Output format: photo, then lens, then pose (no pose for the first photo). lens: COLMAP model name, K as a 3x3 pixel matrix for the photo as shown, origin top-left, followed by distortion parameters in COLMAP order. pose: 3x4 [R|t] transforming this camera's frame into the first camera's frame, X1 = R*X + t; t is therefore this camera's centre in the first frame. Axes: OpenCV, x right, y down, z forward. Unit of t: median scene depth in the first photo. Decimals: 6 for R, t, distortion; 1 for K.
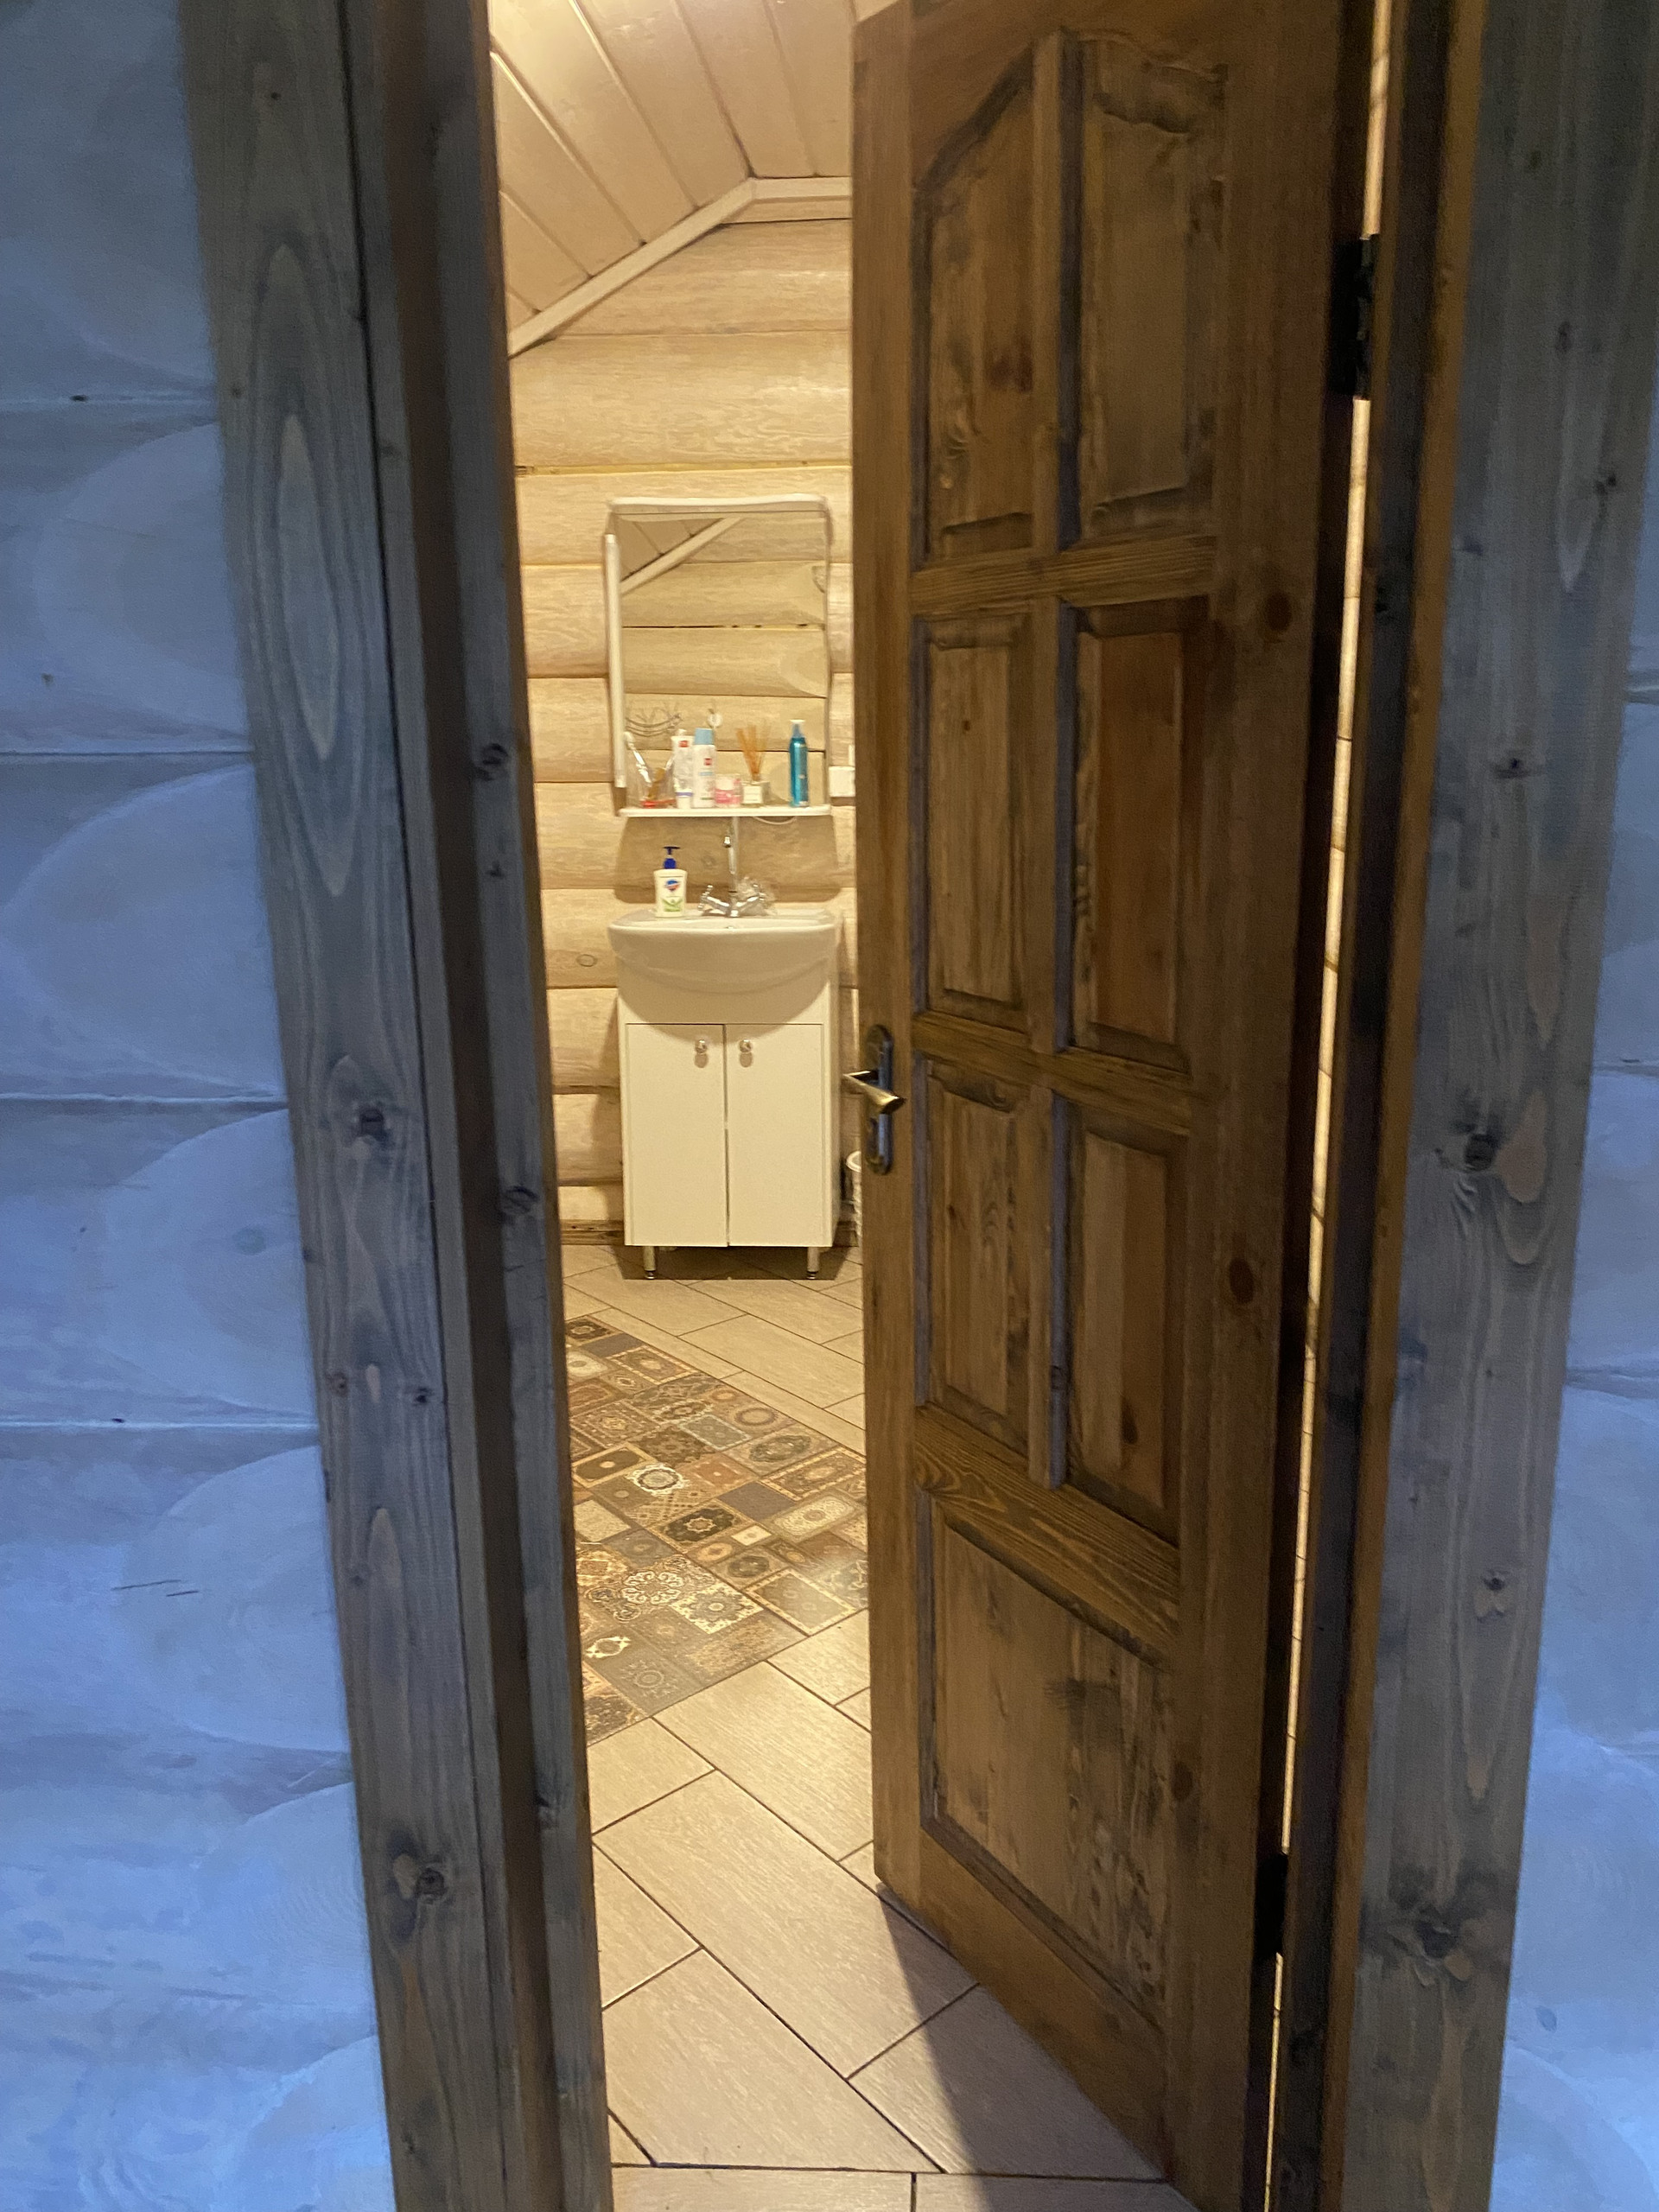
lens RADIAL K [[1685.7, 0, 827.7], [0, 1685.7, 1096.9], [0, 0, 1]] dist [-0.007761, -0.010749]
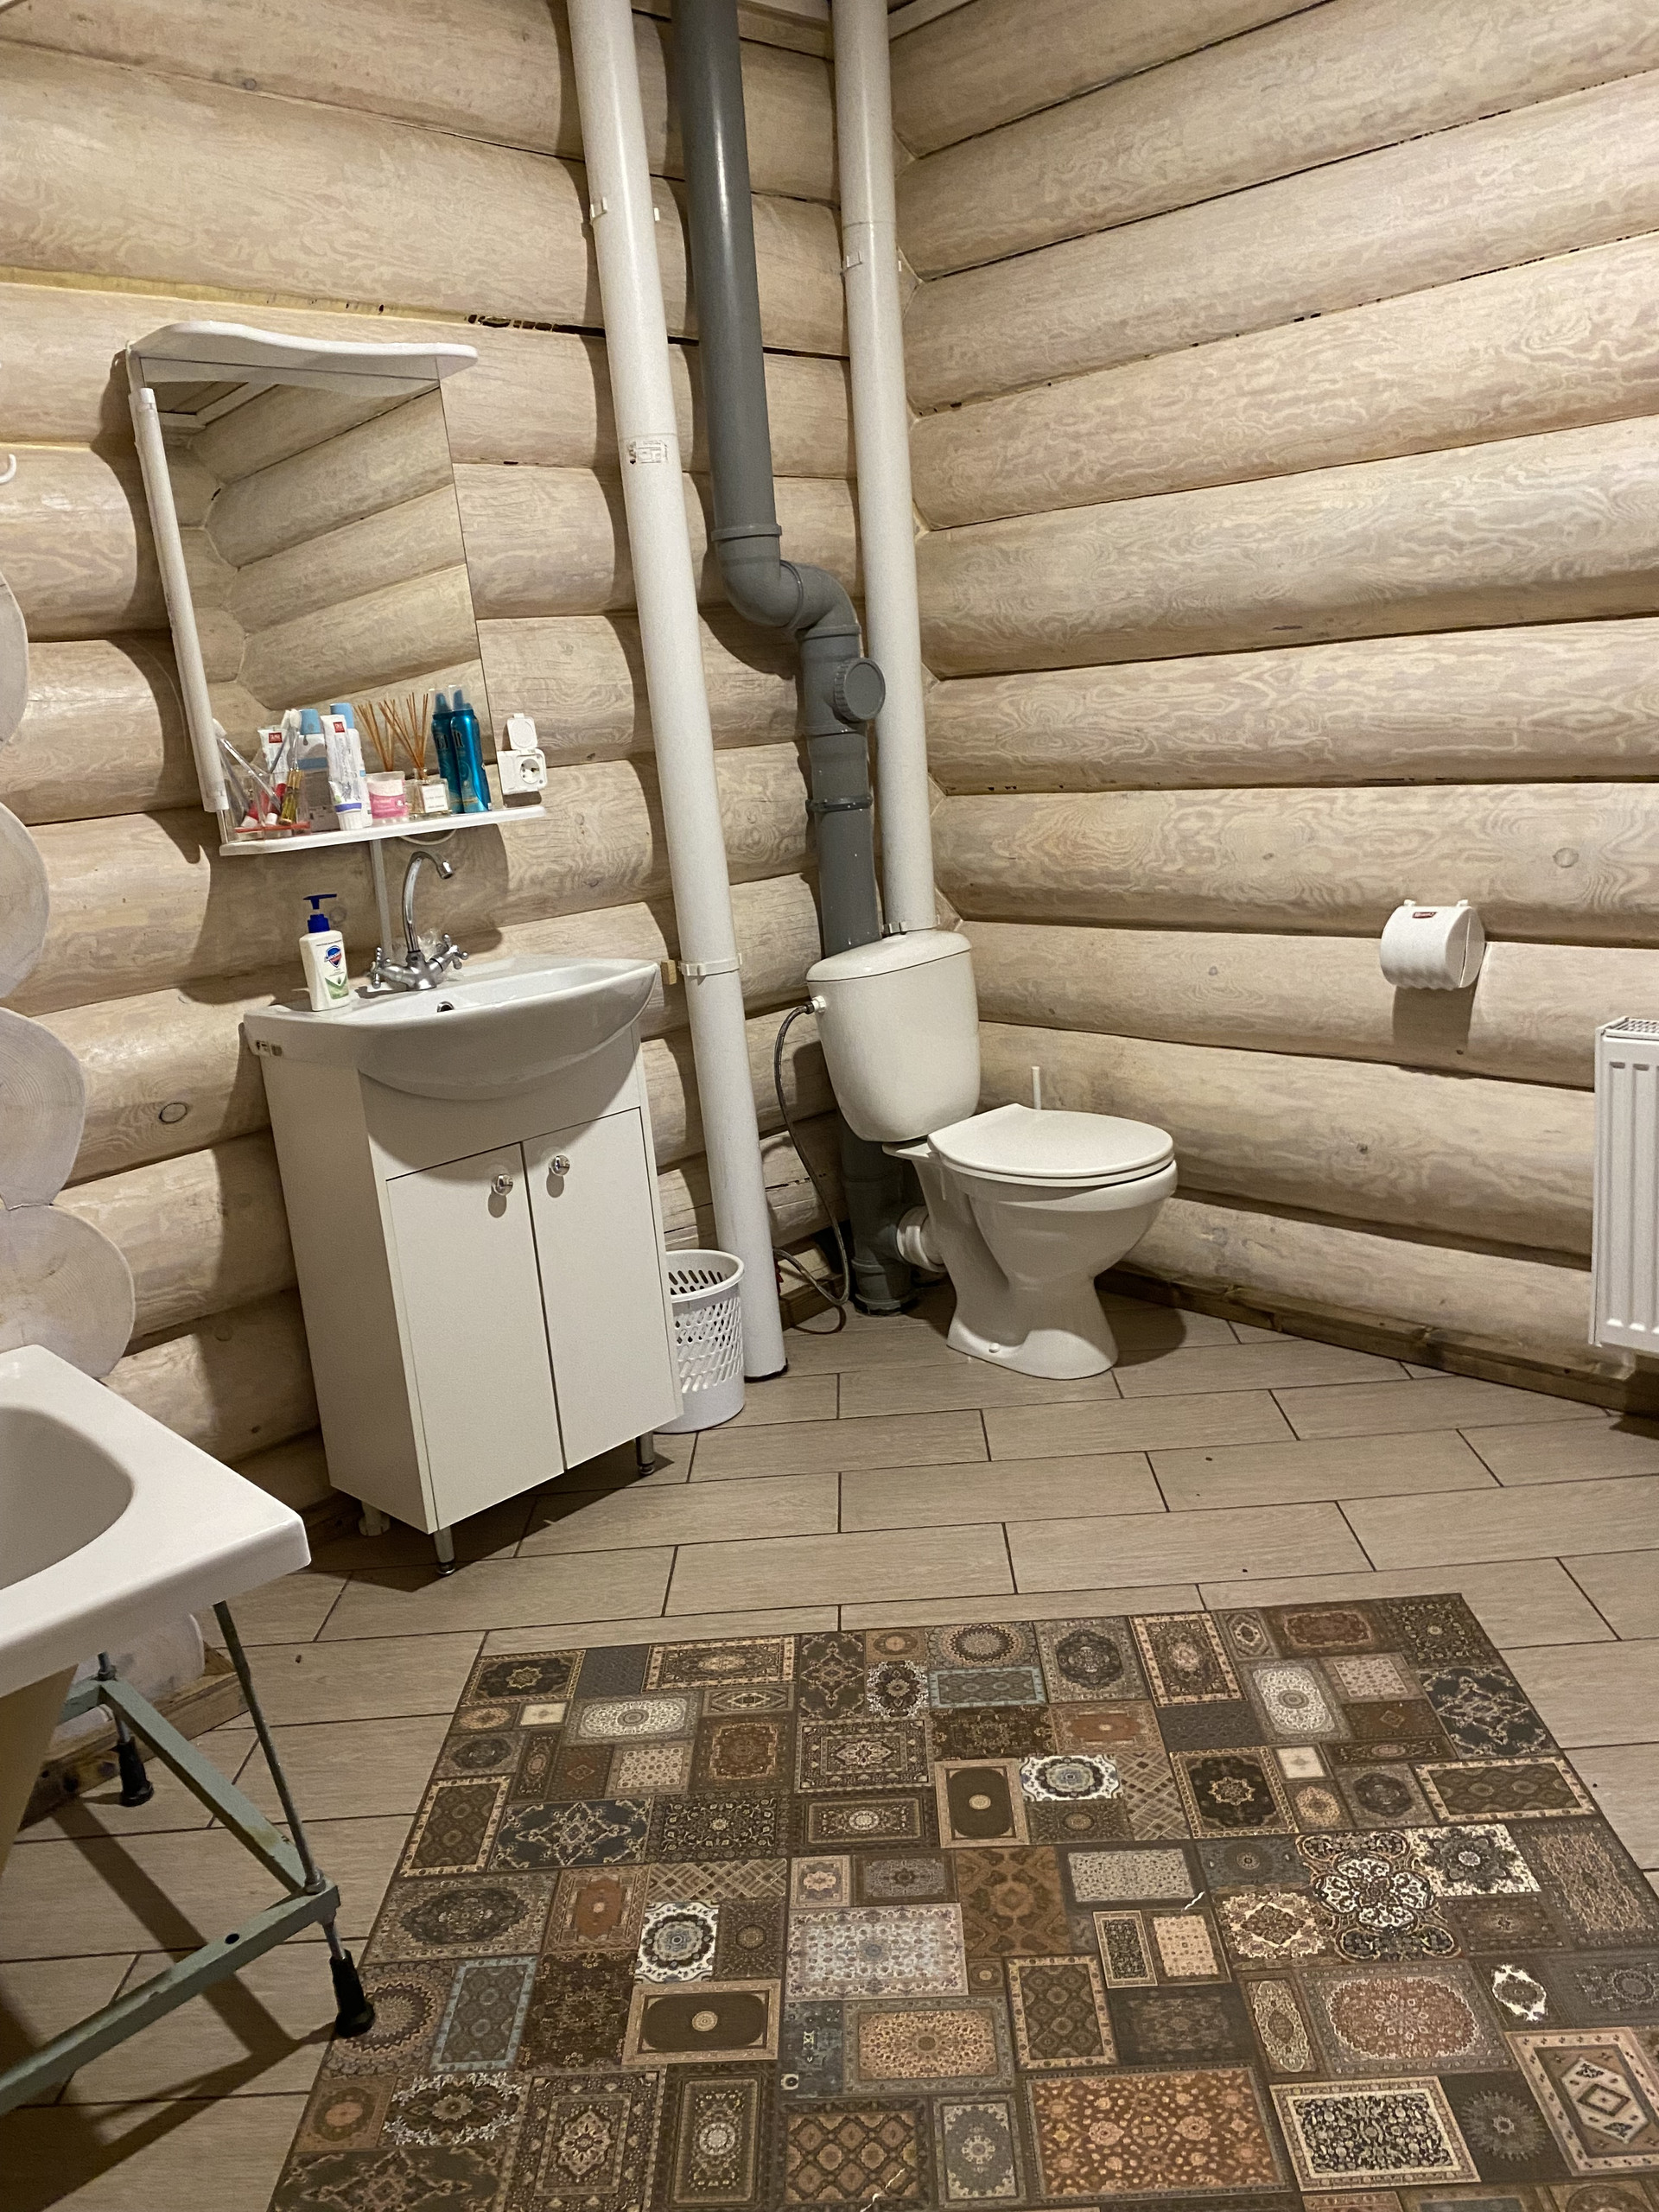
lens RADIAL K [[1751.0, 0, 826.9], [0, 1751.0, 1062.5], [0, 0, 1]] dist [-0.008932, 0.036138]
pose [[0.651888, -0.202139, 0.730877, -0.472330], [0.252535, 0.966671, 0.042110, -0.070985], [-0.715030, 0.157121, 0.681208, 0.448521]]
